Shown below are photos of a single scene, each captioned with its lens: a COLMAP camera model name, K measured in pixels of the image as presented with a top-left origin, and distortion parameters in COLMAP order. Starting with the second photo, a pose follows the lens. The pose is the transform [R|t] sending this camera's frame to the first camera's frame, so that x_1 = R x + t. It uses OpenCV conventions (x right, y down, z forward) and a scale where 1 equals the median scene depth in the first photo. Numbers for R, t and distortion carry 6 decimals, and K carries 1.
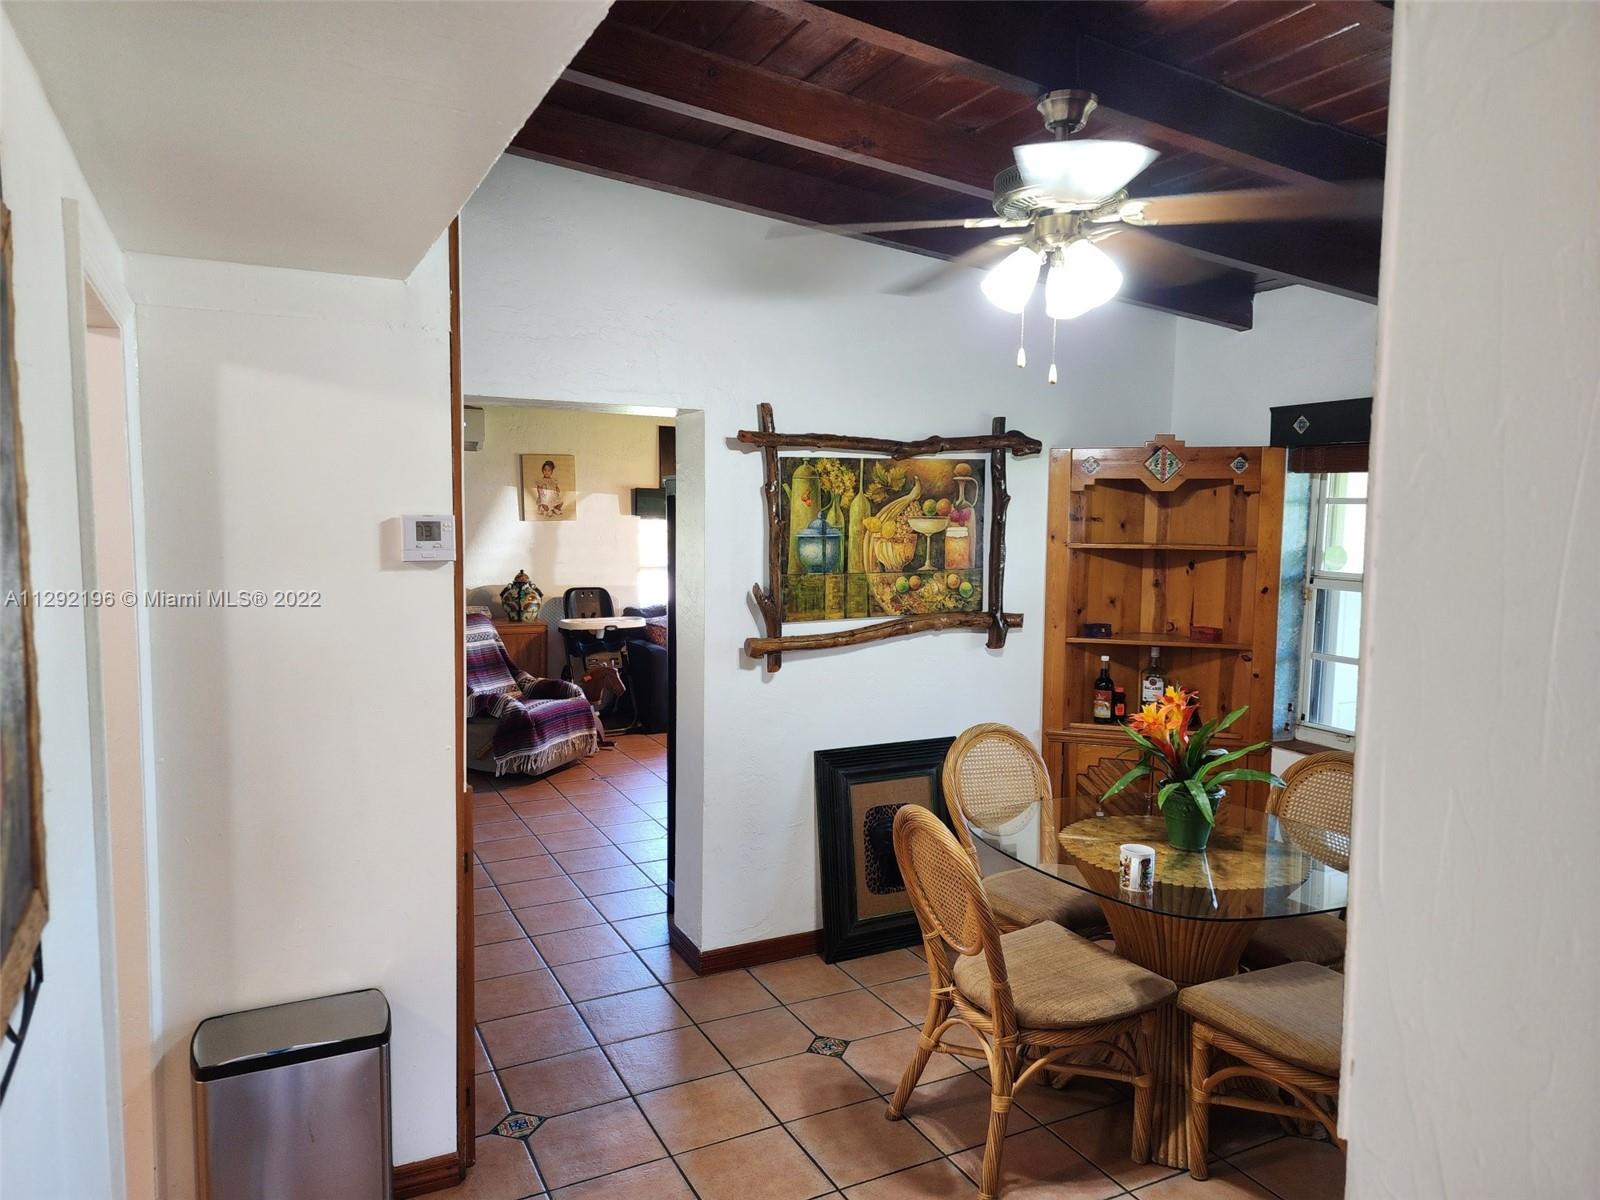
lens RADIAL K [[1082.5, 0, 814.0], [0, 1082.5, 598.9], [0, 0, 1]] dist [0.153100, -0.157574]
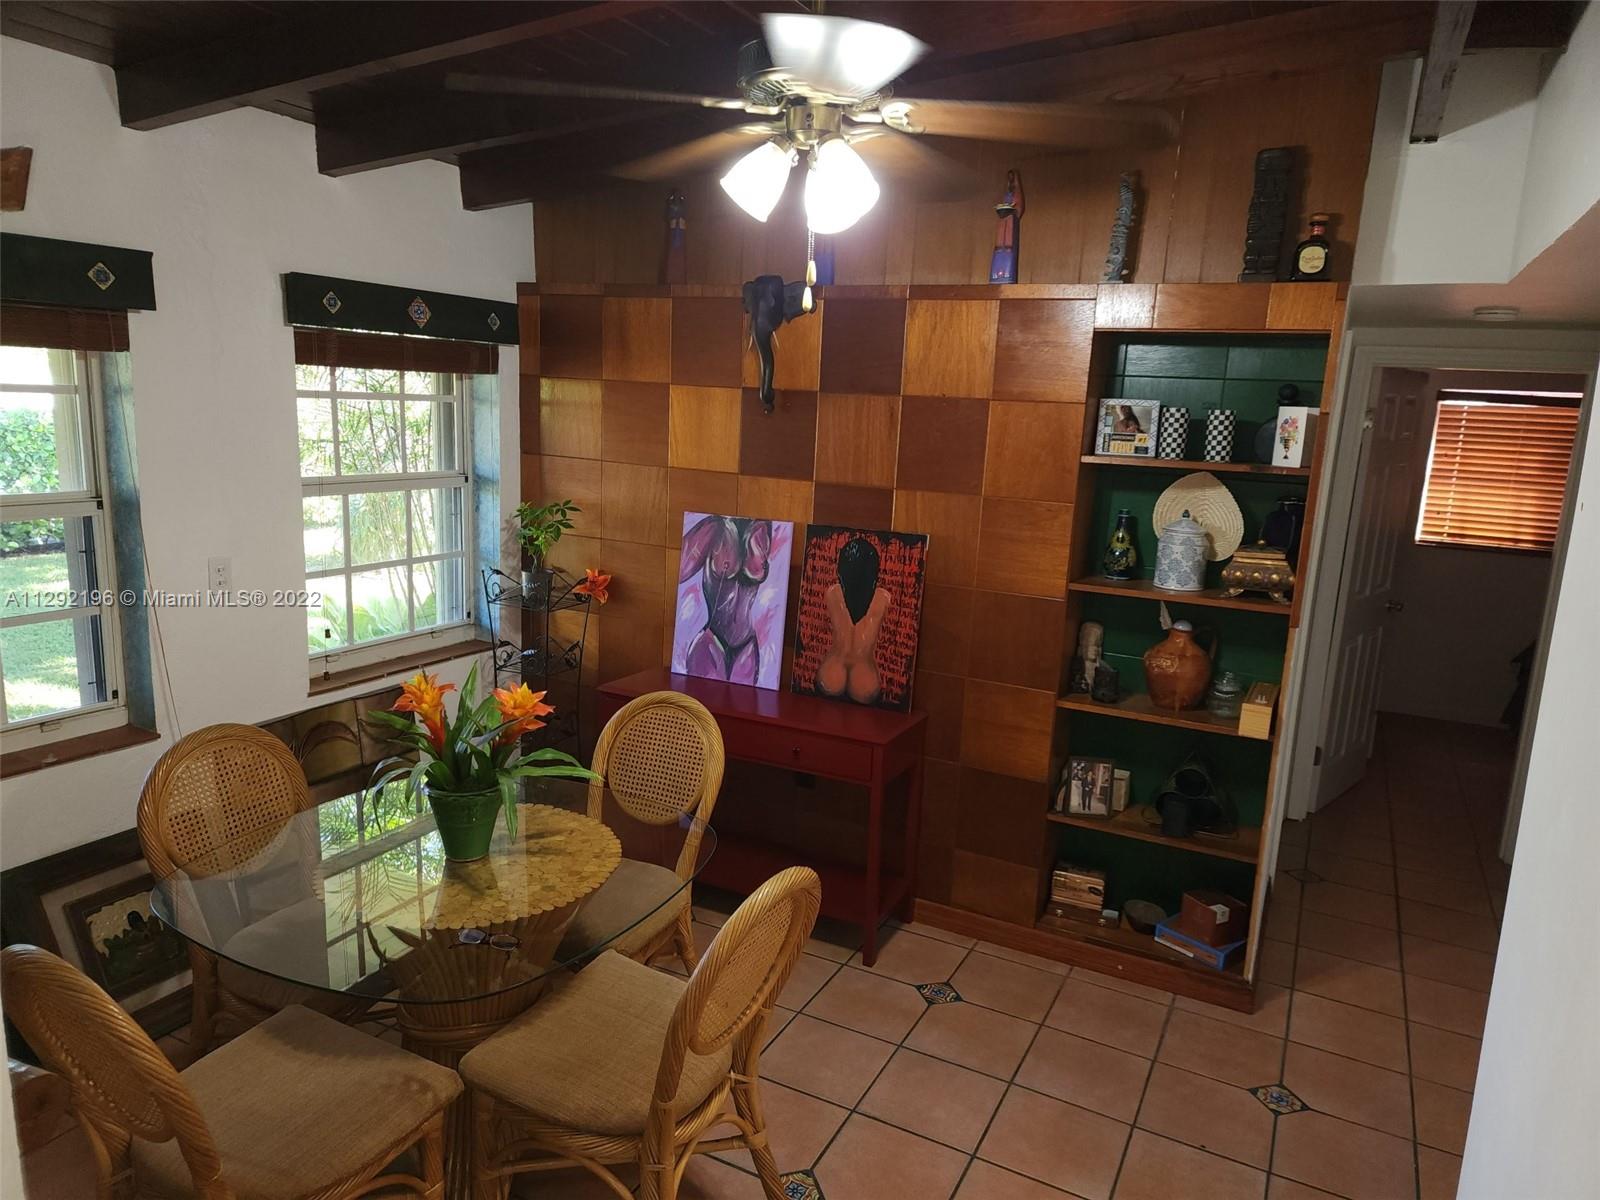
lens RADIAL K [[1066.7, 0, 803.1], [0, 1066.7, 610.1], [0, 0, 1]] dist [0.087268, -0.082741]
pose [[-0.578370, -0.200534, 0.790743, -0.304455], [0.012283, 0.967065, 0.254234, -0.115146], [-0.815682, 0.156754, -0.556858, 0.928347]]
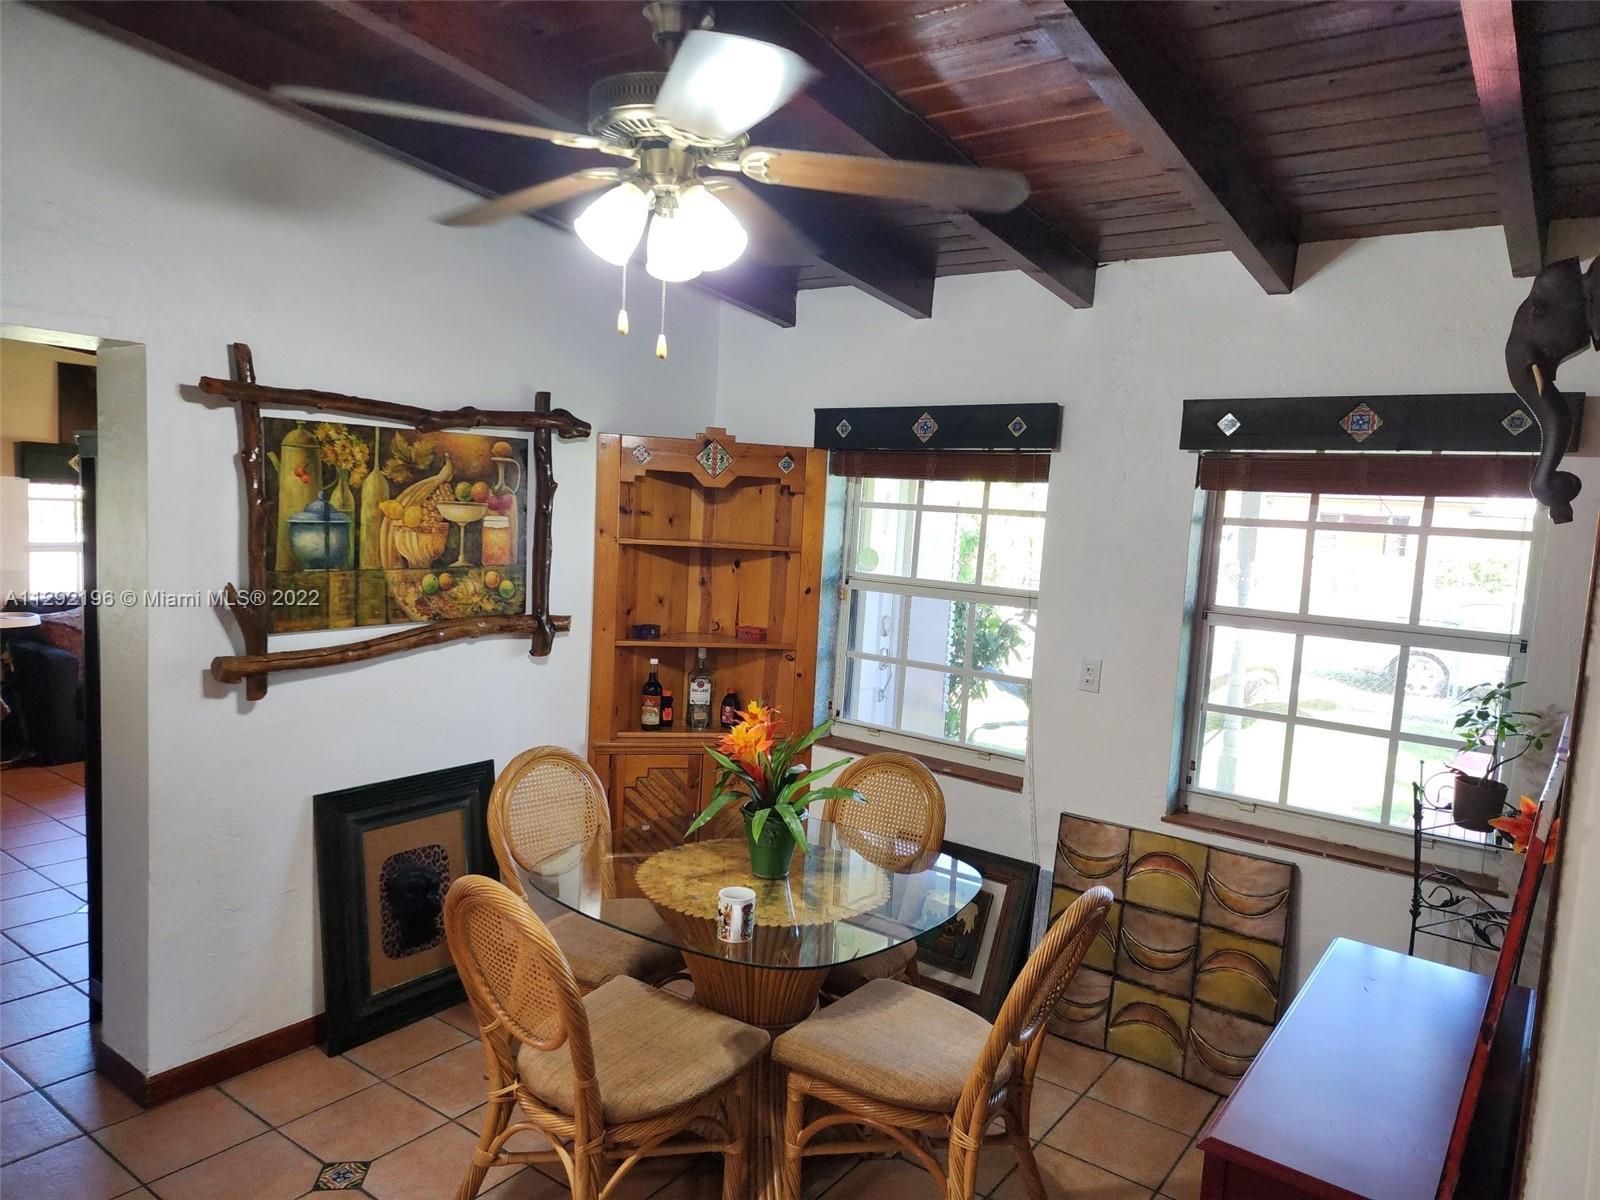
lens RADIAL K [[1066.7, 0, 803.1], [0, 1066.7, 610.1], [0, 0, 1]] dist [0.087268, -0.082741]
pose [[0.895812, -0.006023, 0.444392, -0.029763], [-0.007286, 0.999575, 0.028234, -0.018882], [-0.444373, -0.028530, 0.895387, 0.140981]]
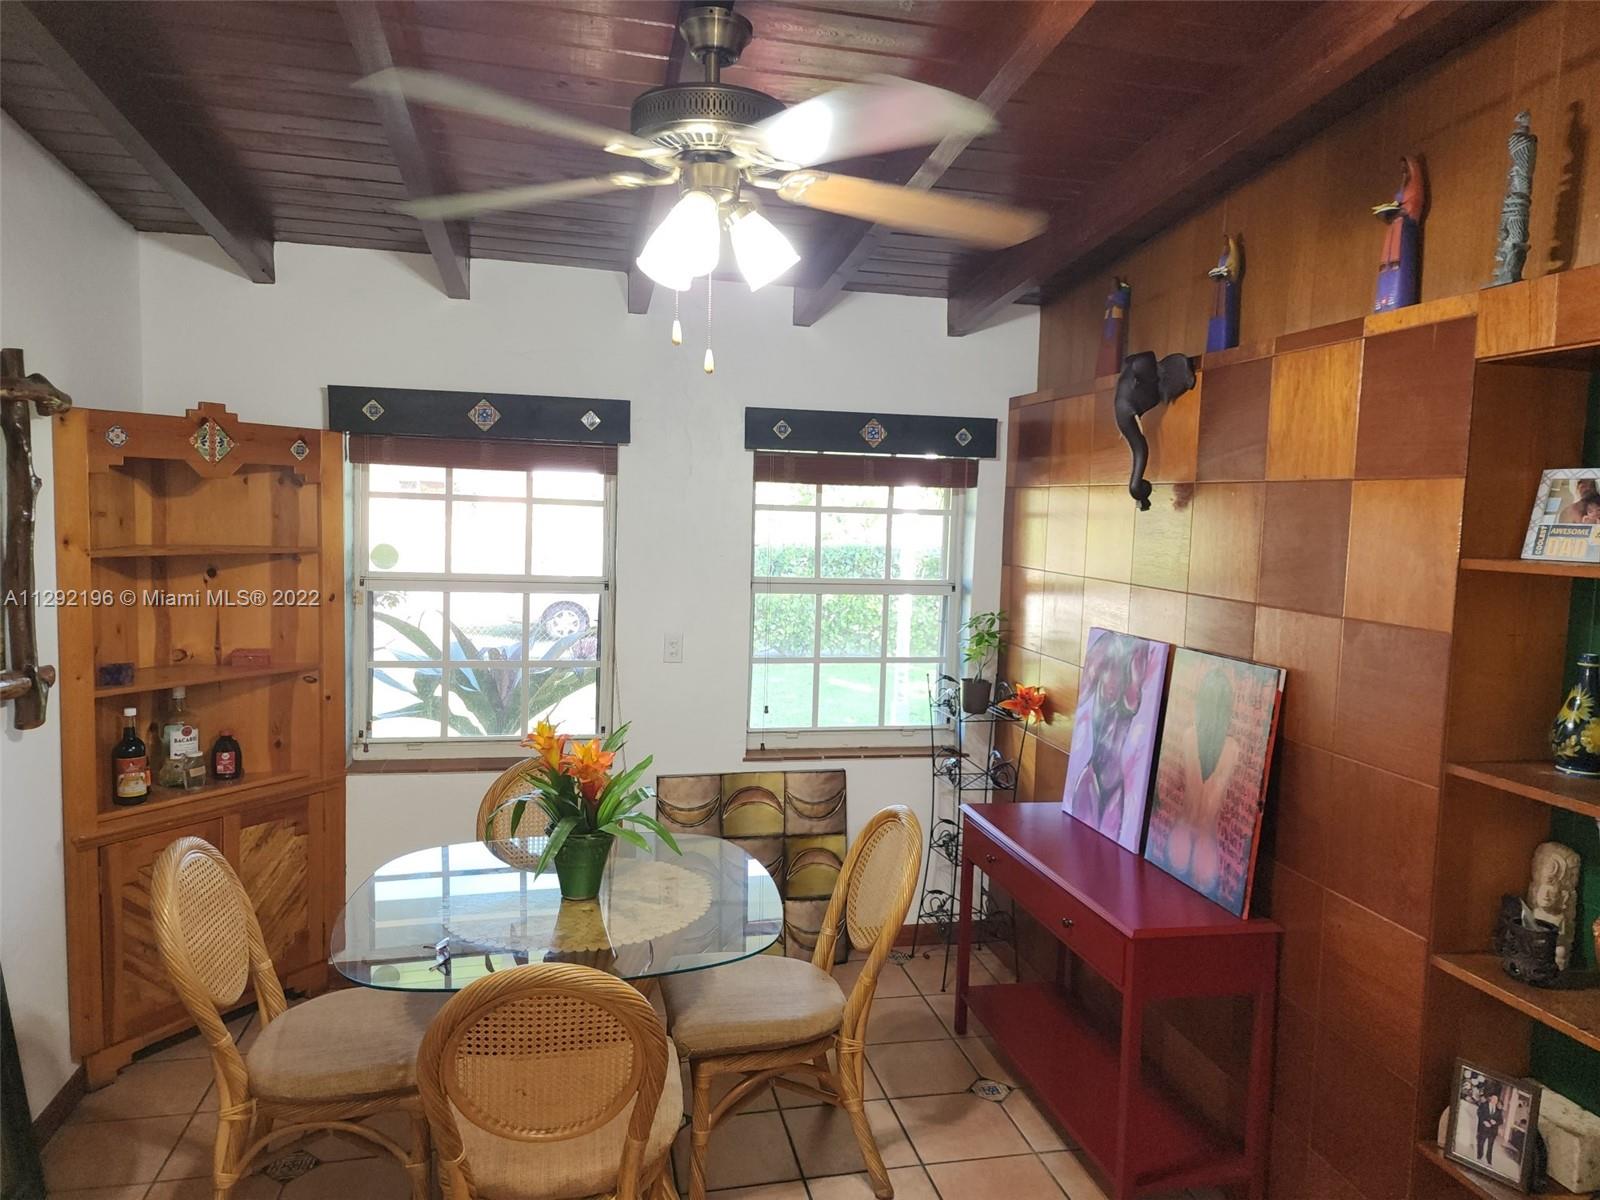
lens RADIAL K [[1082.5, 0, 814.0], [0, 1082.5, 598.9], [0, 0, 1]] dist [0.153100, -0.157574]
pose [[0.254919, -0.086978, 0.963042, -0.349021], [0.052978, 0.995707, 0.075905, -0.056038], [-0.965510, 0.031670, 0.258433, 0.443435]]
